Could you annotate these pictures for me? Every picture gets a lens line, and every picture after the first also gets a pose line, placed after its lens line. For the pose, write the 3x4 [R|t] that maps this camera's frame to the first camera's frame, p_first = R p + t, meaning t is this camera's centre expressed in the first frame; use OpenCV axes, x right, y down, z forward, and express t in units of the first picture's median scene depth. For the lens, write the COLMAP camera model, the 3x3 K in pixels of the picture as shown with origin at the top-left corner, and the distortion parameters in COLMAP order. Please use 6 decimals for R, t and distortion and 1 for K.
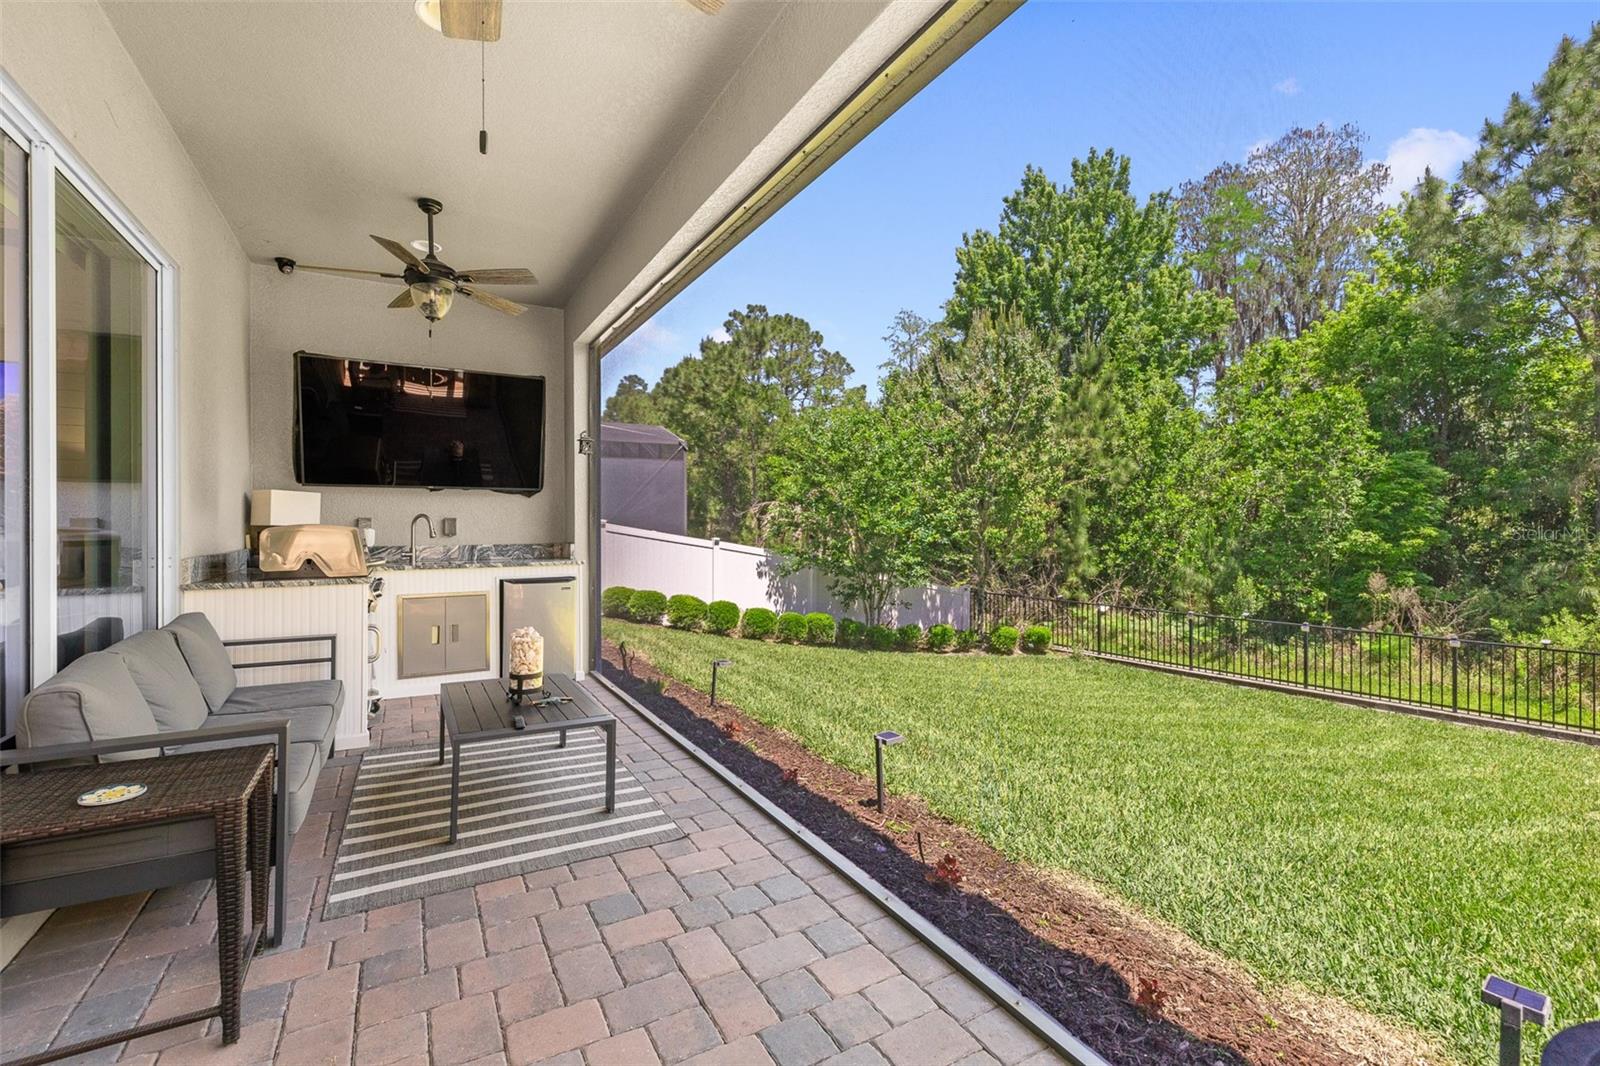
lens RADIAL K [[700.6, 0, 809.7], [0, 700.6, 520.5], [0, 0, 1]] dist [0.000900, 0.000109]
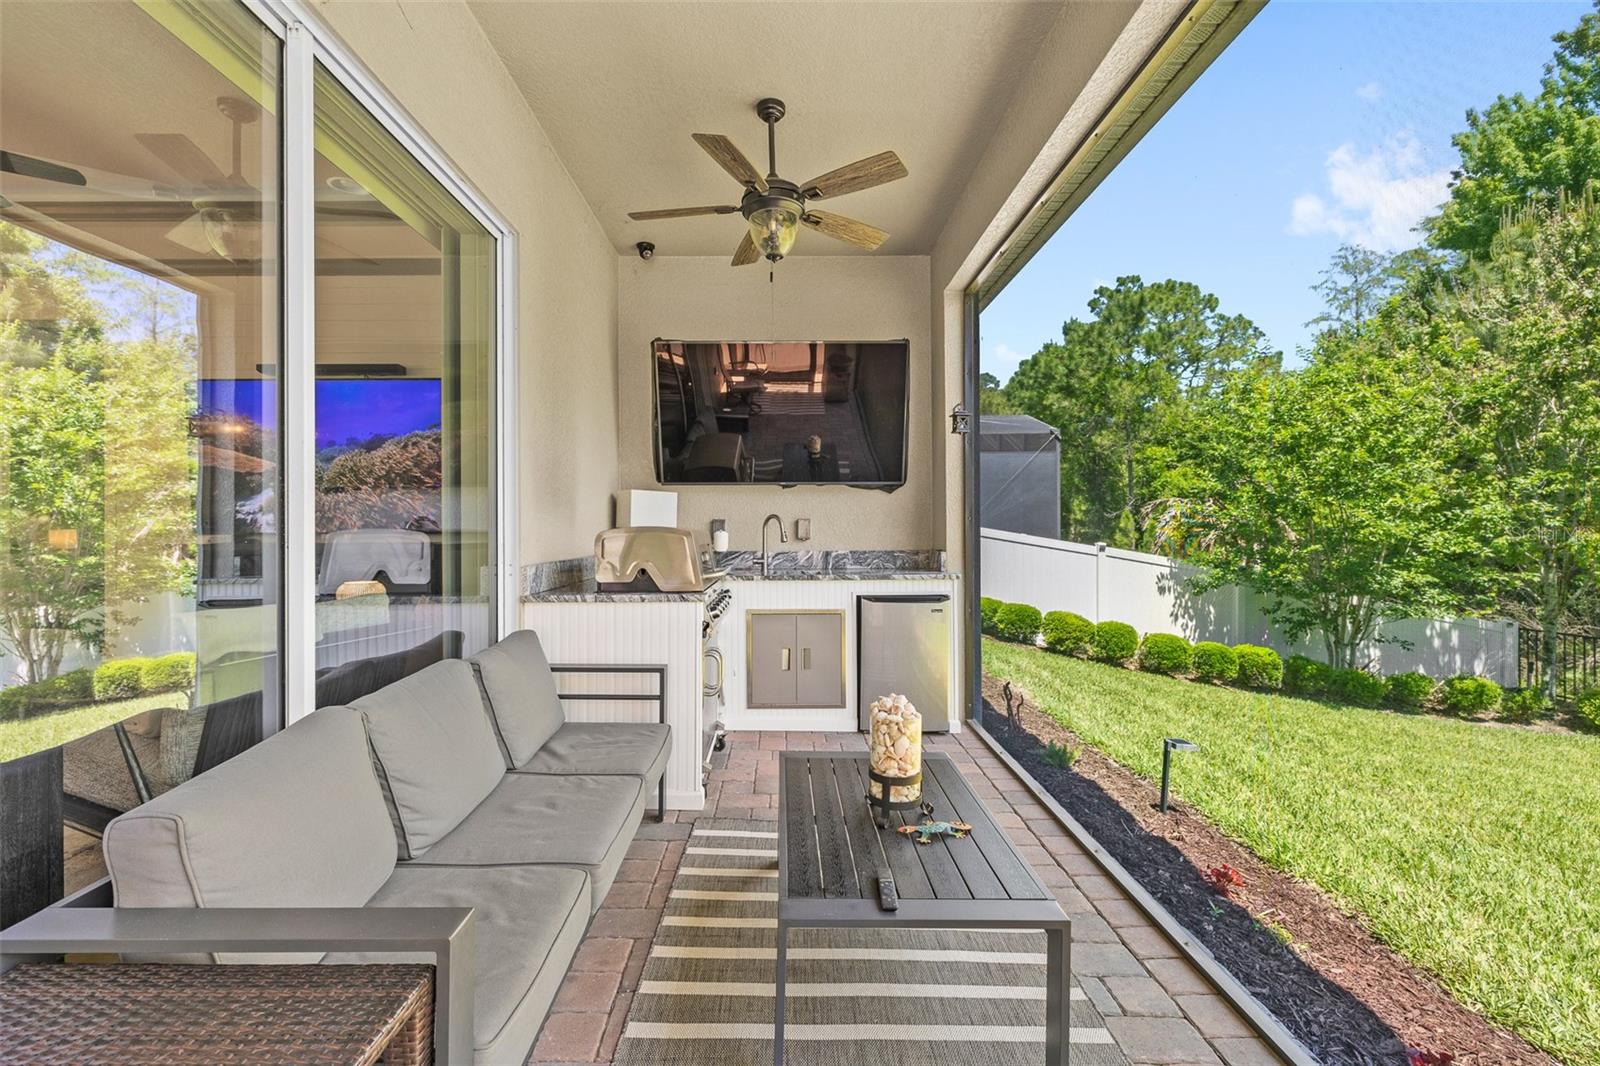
lens RADIAL K [[706.7, 0, 774.3], [0, 706.7, 526.0], [0, 0, 1]] dist [0.001074, -0.000072]
pose [[0.859836, -0.001046, -0.510569, -0.036122], [0.003493, 0.999987, 0.003835, 0.000485], [0.510558, -0.005081, 0.859828, 0.083842]]
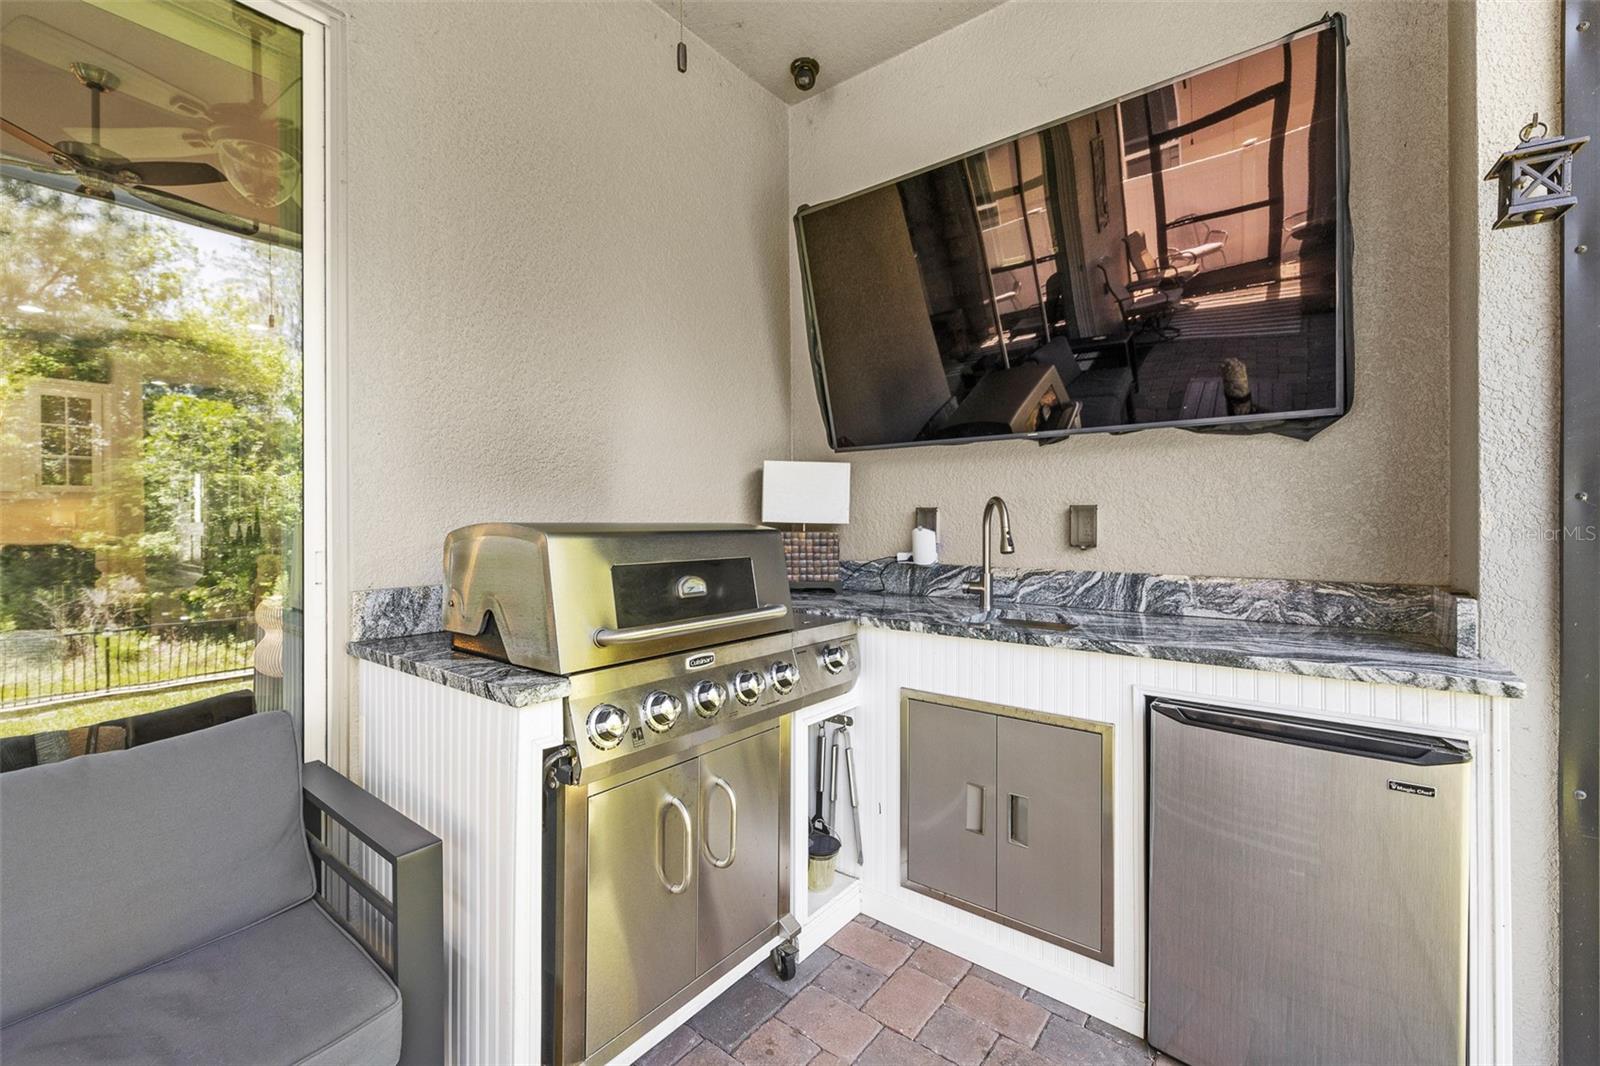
lens RADIAL K [[686.6, 0, 804.5], [0, 686.6, 526.5], [0, 0, 1]] dist [0.019988, 0.000112]
pose [[0.373145, 0.012951, -0.927683, -0.067617], [0.008556, 0.999812, 0.017399, 0.000073], [0.927734, -0.014430, 0.372964, 0.239824]]
